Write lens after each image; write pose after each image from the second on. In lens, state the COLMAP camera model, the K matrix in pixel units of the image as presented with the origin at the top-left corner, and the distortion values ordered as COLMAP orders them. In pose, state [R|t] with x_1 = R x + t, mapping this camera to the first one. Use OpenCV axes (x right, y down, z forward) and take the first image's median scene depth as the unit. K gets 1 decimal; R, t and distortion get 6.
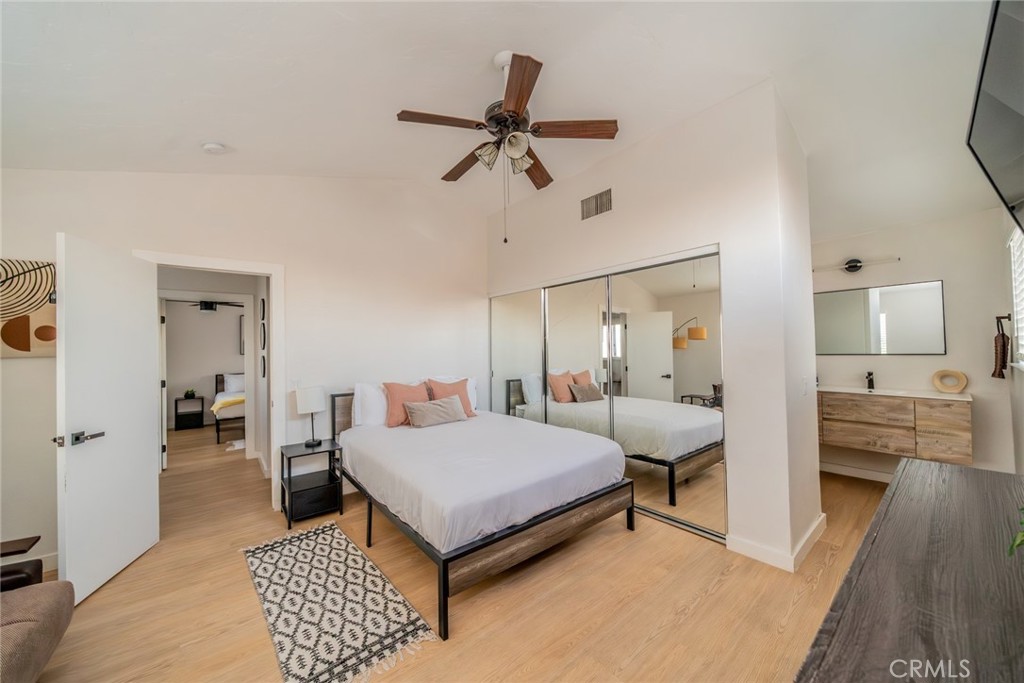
lens RADIAL K [[349.5, 0, 509.3], [0, 349.5, 342.3], [0, 0, 1]] dist [-0.006814, -0.000022]
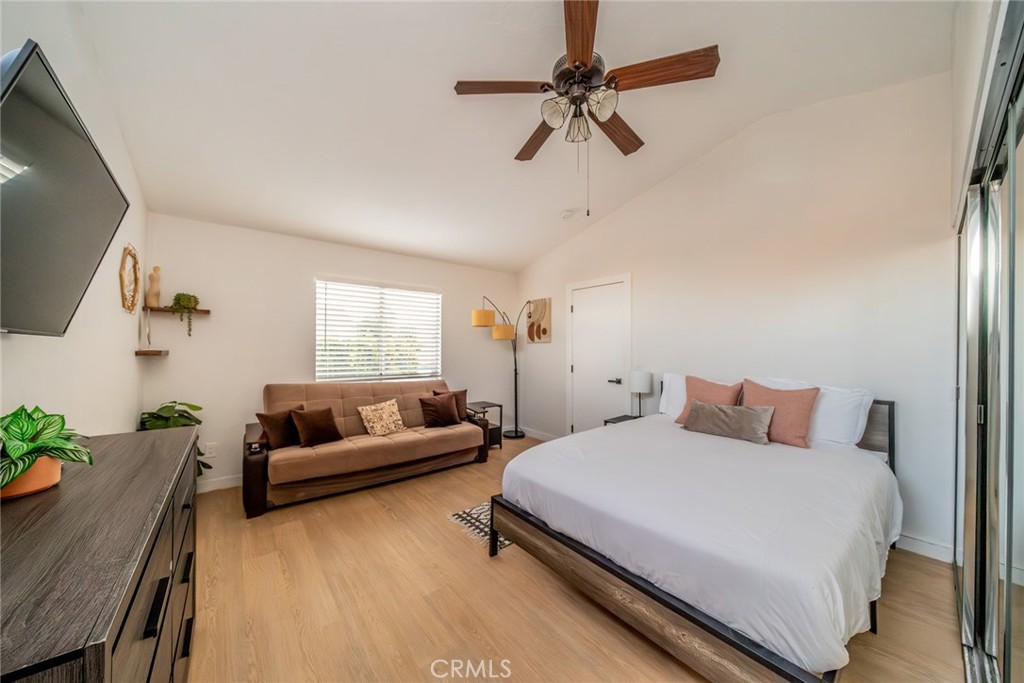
lens RADIAL K [[349.5, 0, 509.3], [0, 349.5, 342.3], [0, 0, 1]] dist [-0.006814, -0.000022]
pose [[0.003862, 0.010891, -0.999933, 0.833300], [0.018690, 0.999765, 0.010961, 0.013896], [0.999818, -0.018731, 0.003657, 0.783502]]
